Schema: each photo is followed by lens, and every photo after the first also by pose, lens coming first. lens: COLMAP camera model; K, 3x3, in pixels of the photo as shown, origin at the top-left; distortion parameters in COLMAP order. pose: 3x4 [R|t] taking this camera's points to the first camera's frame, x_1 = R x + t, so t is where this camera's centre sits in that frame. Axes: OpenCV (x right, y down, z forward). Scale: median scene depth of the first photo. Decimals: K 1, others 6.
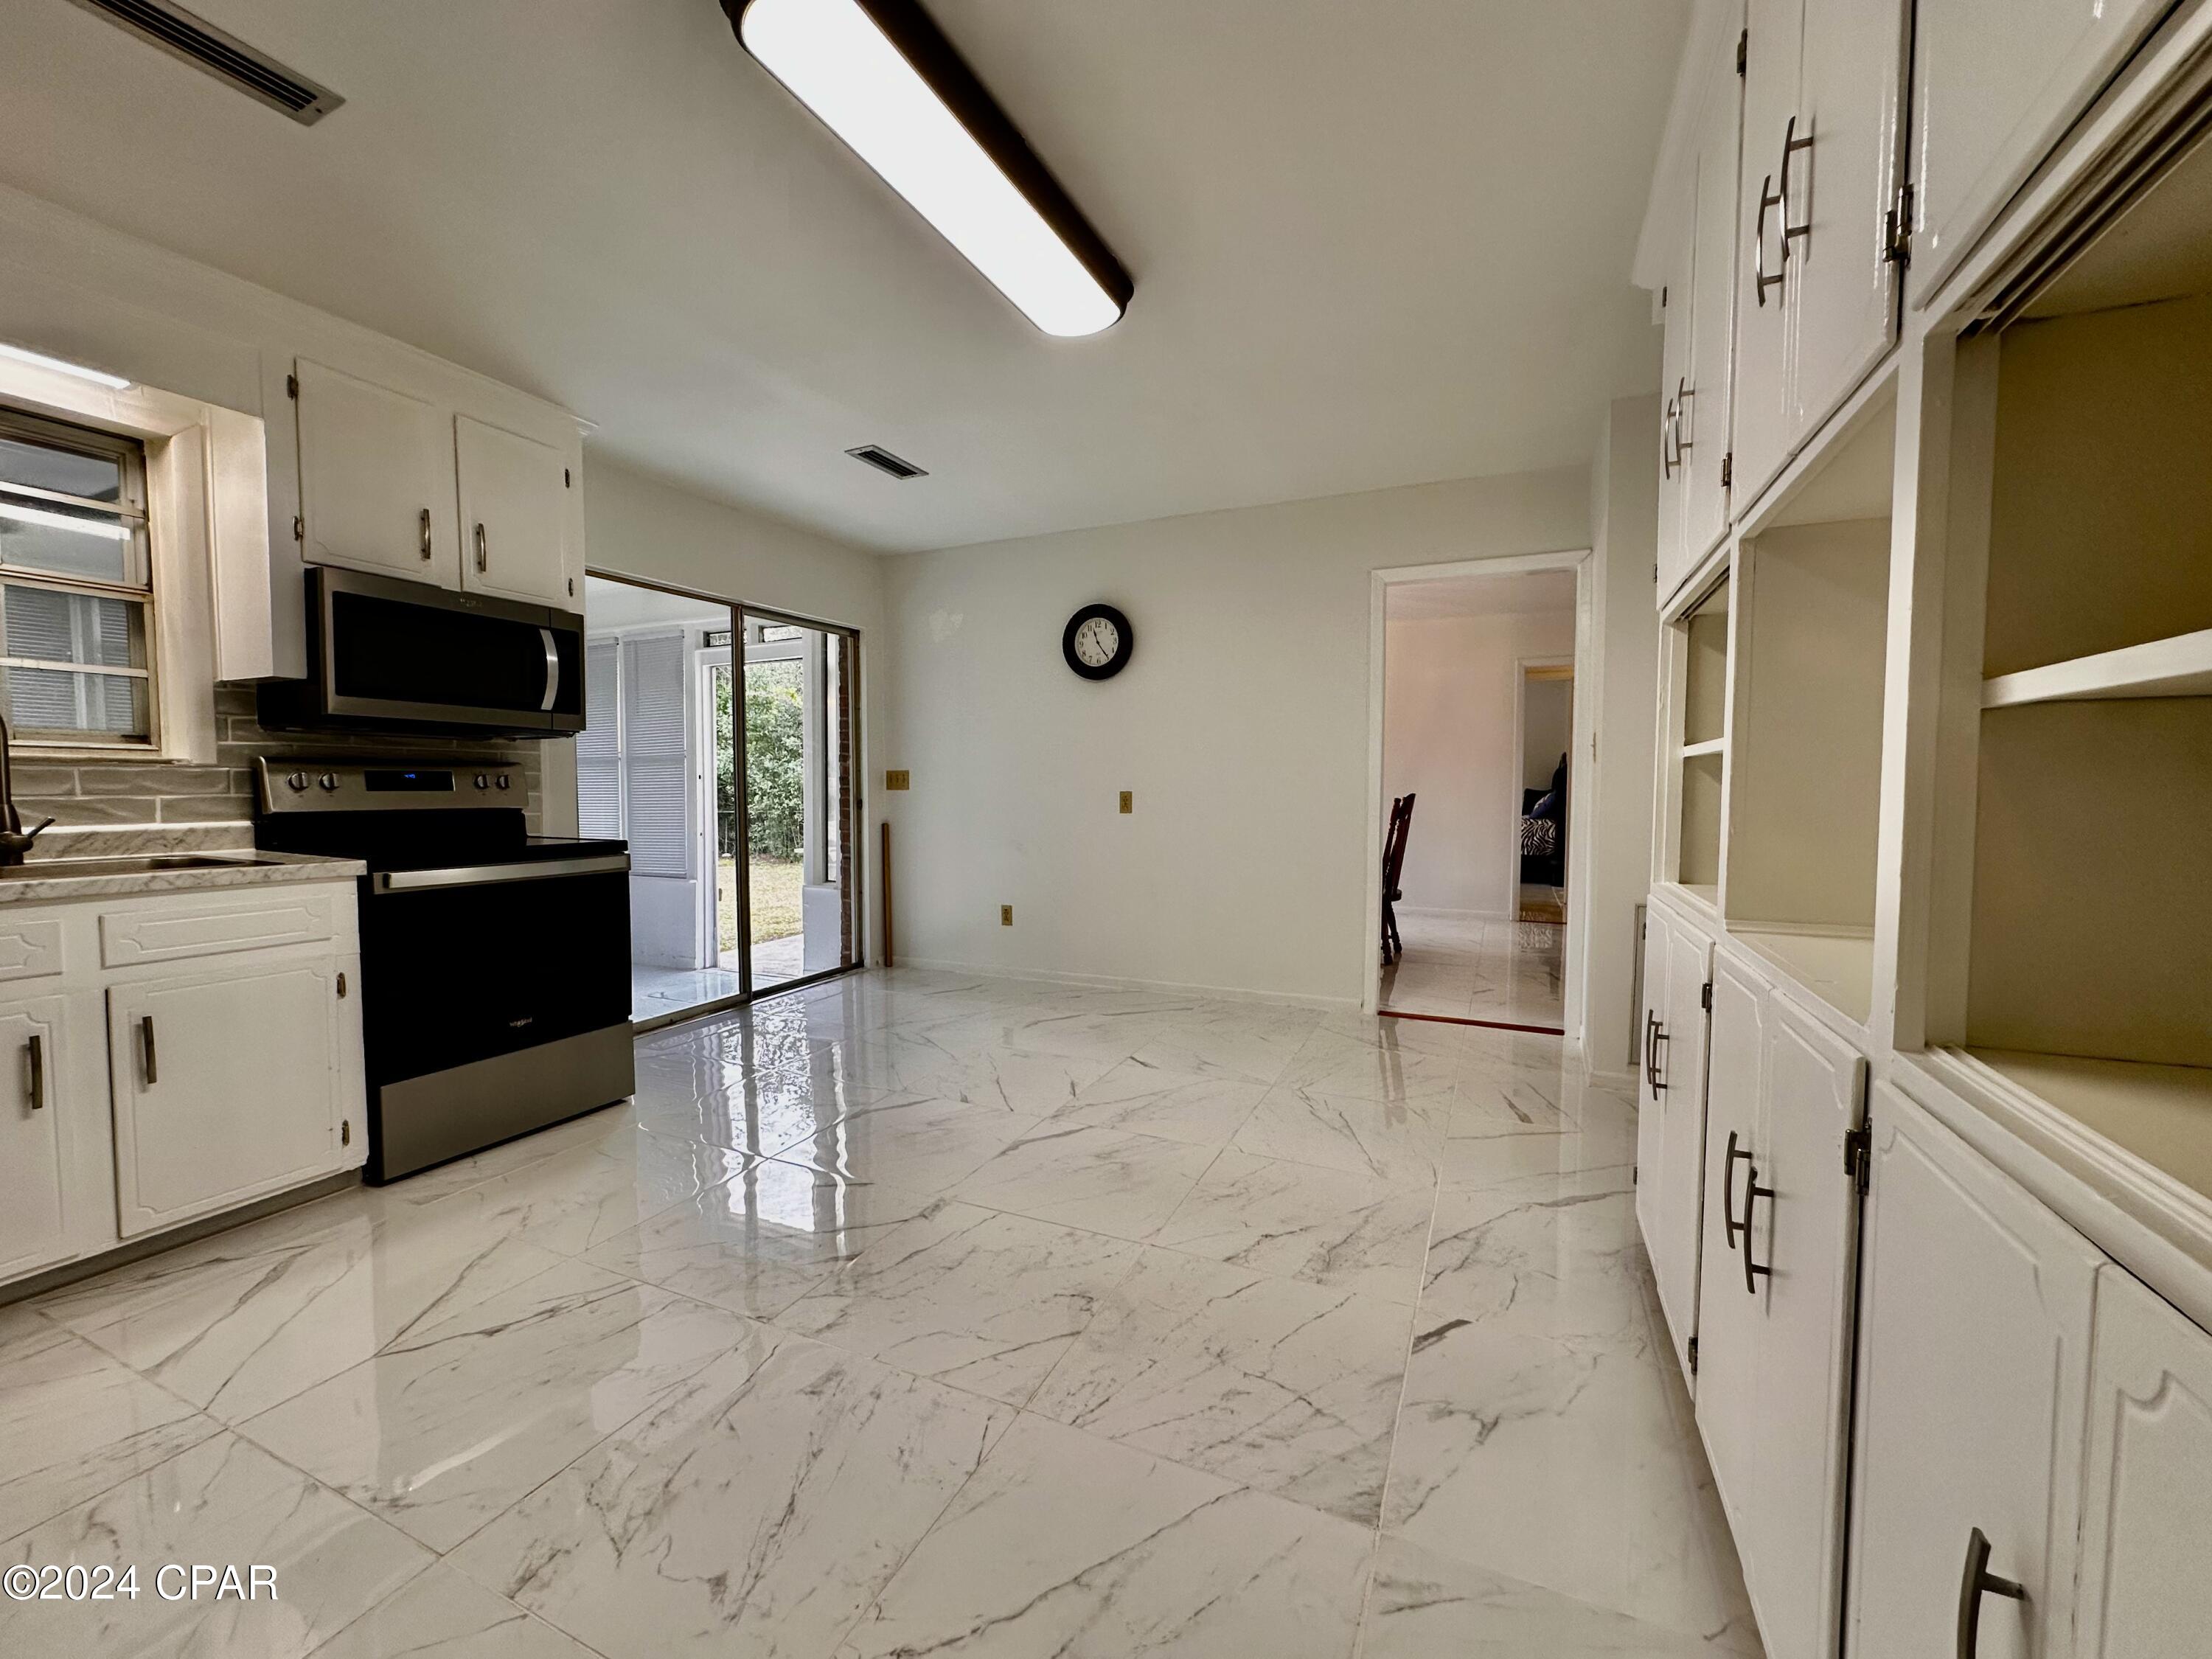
lens RADIAL K [[886.3, 0, 1106.0], [0, 886.3, 829.5], [0, 0, 1]] dist [0.001367, 0.000162]
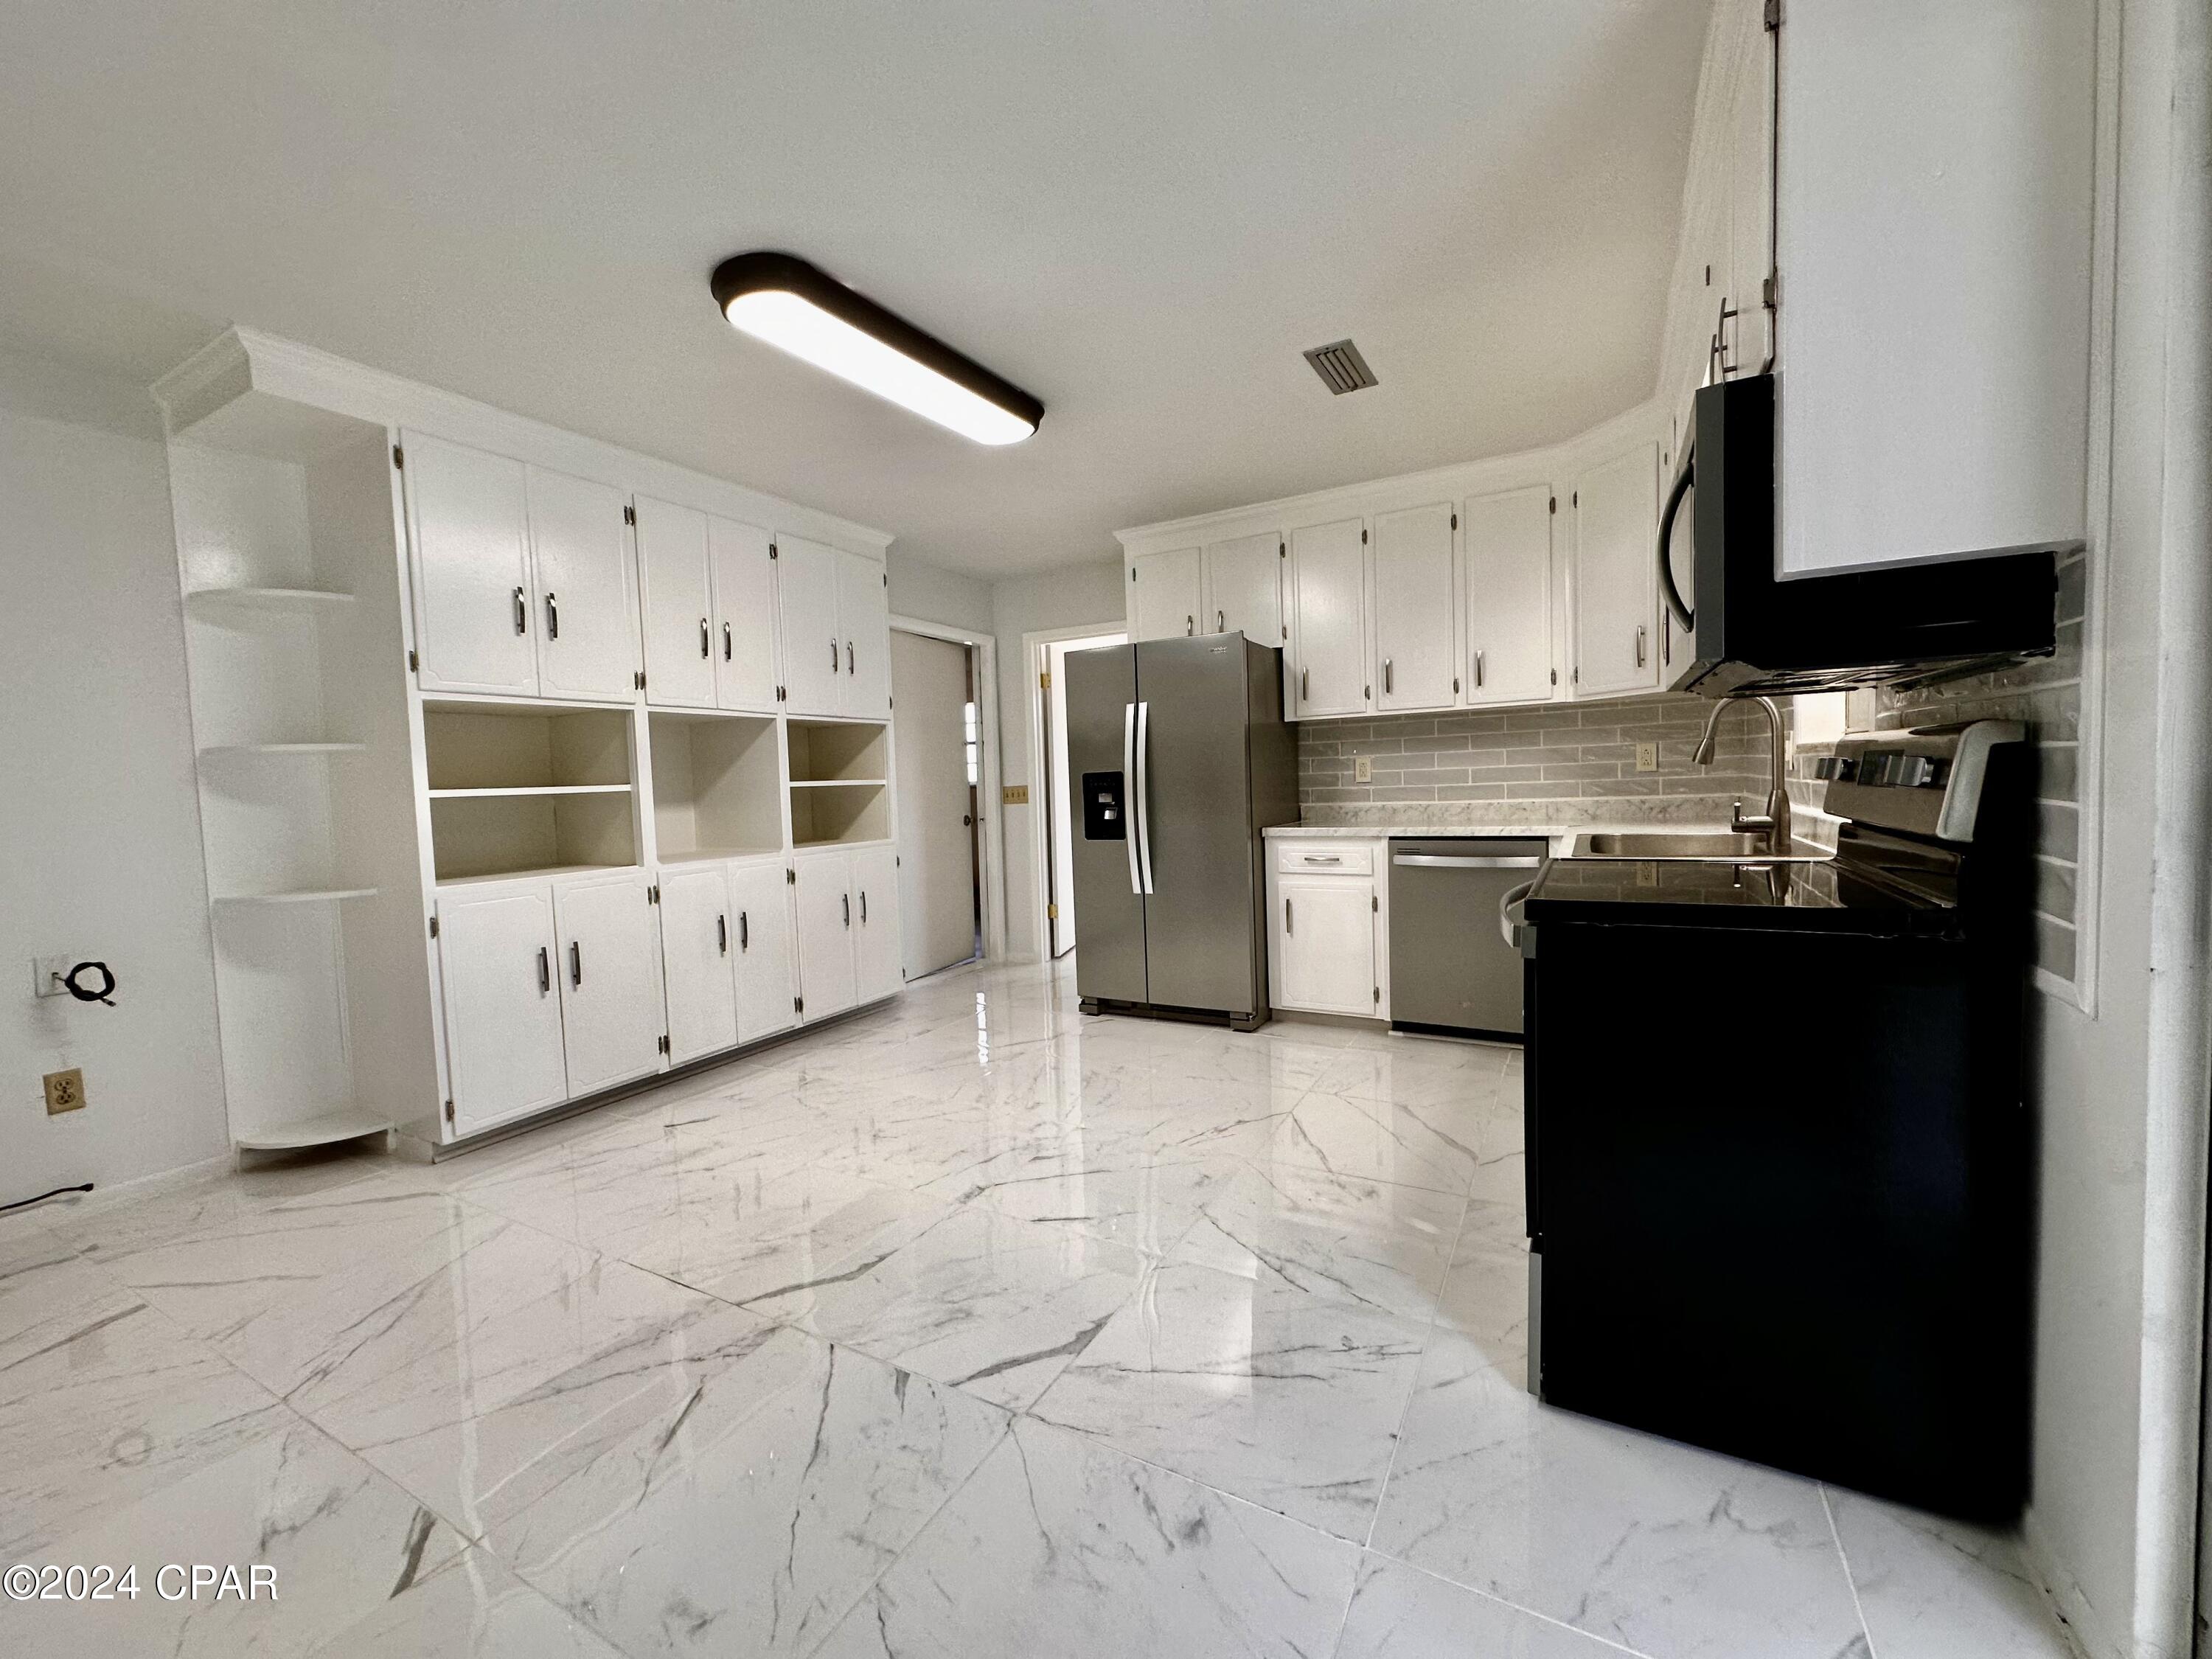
lens RADIAL K [[881.7, 0, 1107.4], [0, 881.7, 829.2], [0, 0, 1]] dist [-0.003268, 0.000304]
pose [[-0.996646, 0.032218, 0.075219, -0.442571], [0.040071, 0.993628, 0.105346, -0.115965], [-0.071346, 0.108007, -0.991587, 1.949968]]
